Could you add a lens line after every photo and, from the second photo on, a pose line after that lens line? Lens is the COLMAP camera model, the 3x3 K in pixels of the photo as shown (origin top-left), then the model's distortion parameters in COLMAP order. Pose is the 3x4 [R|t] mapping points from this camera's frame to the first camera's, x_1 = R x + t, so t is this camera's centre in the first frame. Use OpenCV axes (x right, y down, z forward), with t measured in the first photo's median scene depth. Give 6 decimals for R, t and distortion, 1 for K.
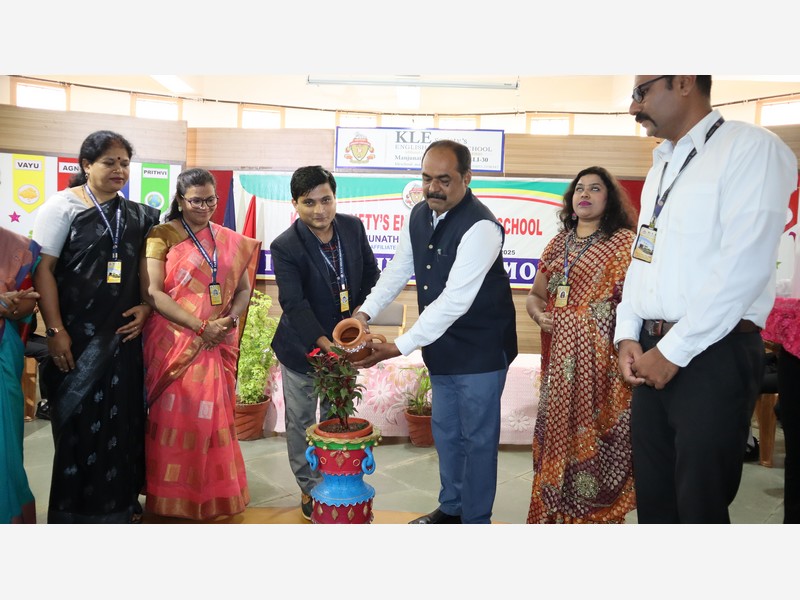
lens RADIAL K [[558.8, 0, 402.5], [0, 558.8, 301.1], [0, 0, 1]] dist [-0.121127, 0.080969]
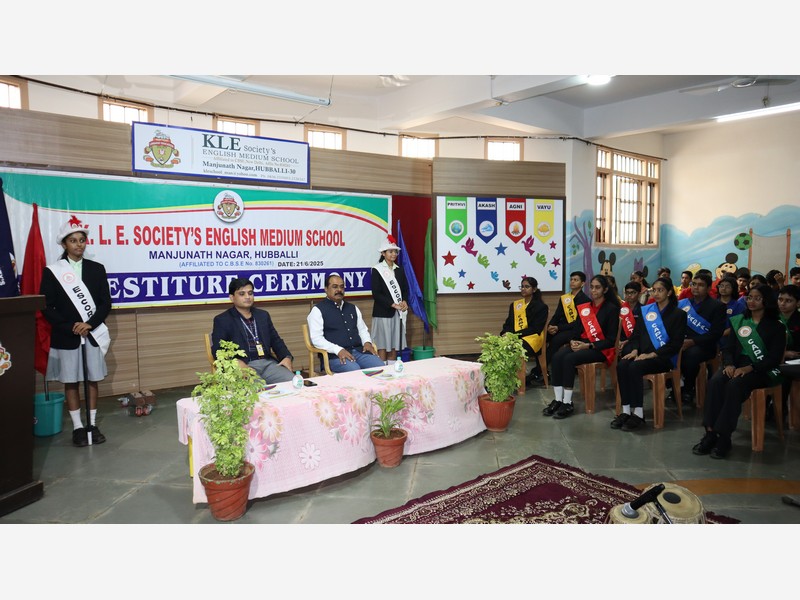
lens RADIAL K [[558.8, 0, 398.8], [0, 558.8, 295.2], [0, 0, 1]] dist [-0.121127, 0.080969]
pose [[0.749501, -0.081792, 0.656932, -0.380240], [0.068933, 0.996586, 0.045435, -0.065986], [-0.658405, 0.011231, 0.752580, 0.128348]]
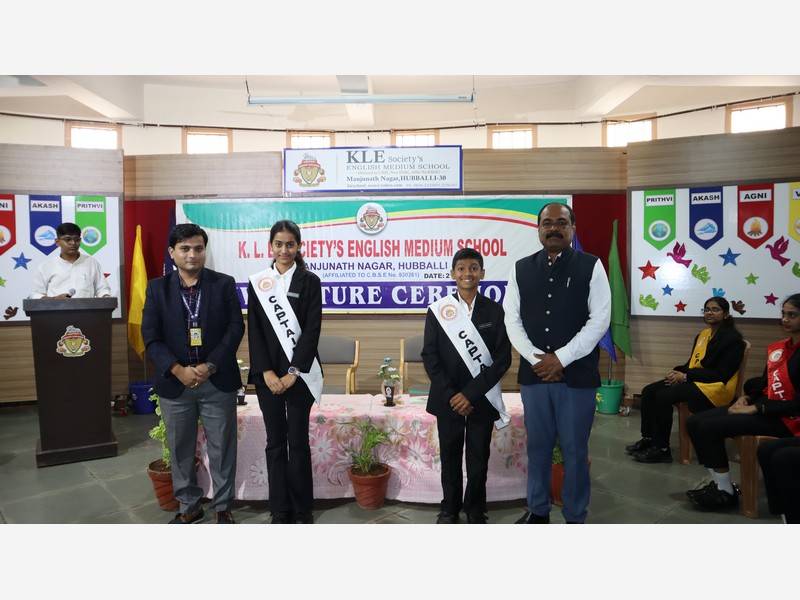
lens RADIAL K [[558.8, 0, 402.0], [0, 558.8, 299.0], [0, 0, 1]] dist [-0.121127, 0.080969]
pose [[0.998954, -0.040487, 0.021251, 0.052084], [0.040803, 0.999060, -0.014661, -0.039214], [-0.020637, 0.015512, 0.999667, 0.062370]]
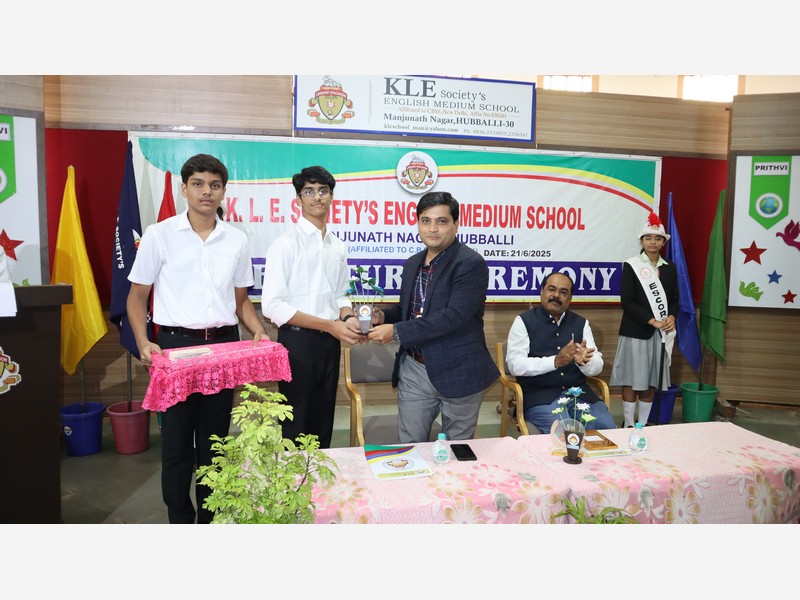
lens RADIAL K [[558.8, 0, 401.7], [0, 558.8, 293.7], [0, 0, 1]] dist [-0.121127, 0.080969]
pose [[0.973351, -0.036957, 0.226324, -0.154962], [0.030041, 0.998973, 0.033928, -0.065967], [-0.227345, -0.026225, 0.973461, 0.337092]]
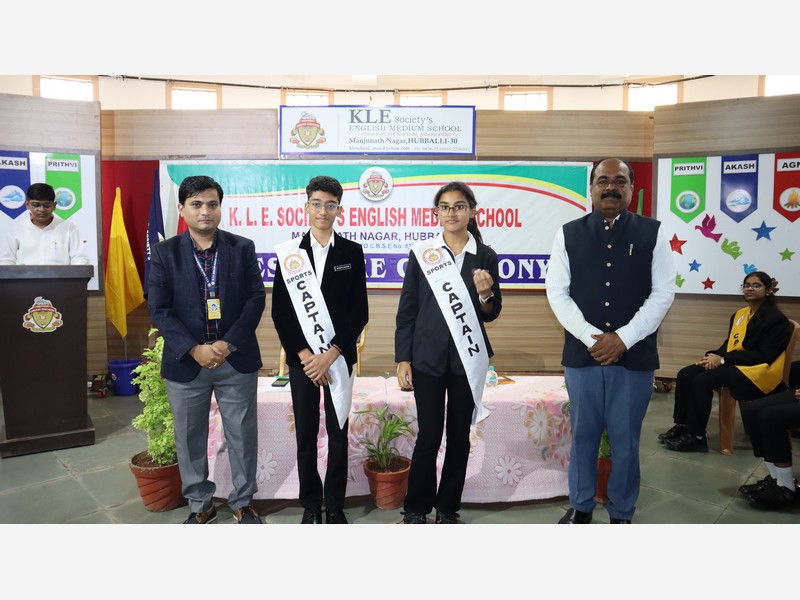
lens RADIAL K [[558.8, 0, 401.9], [0, 558.8, 294.8], [0, 0, 1]] dist [-0.121127, 0.080969]
pose [[0.998099, -0.031578, 0.052920, 0.015144], [0.030684, 0.999374, 0.017623, -0.033503], [-0.053443, -0.015966, 0.998443, 0.139289]]
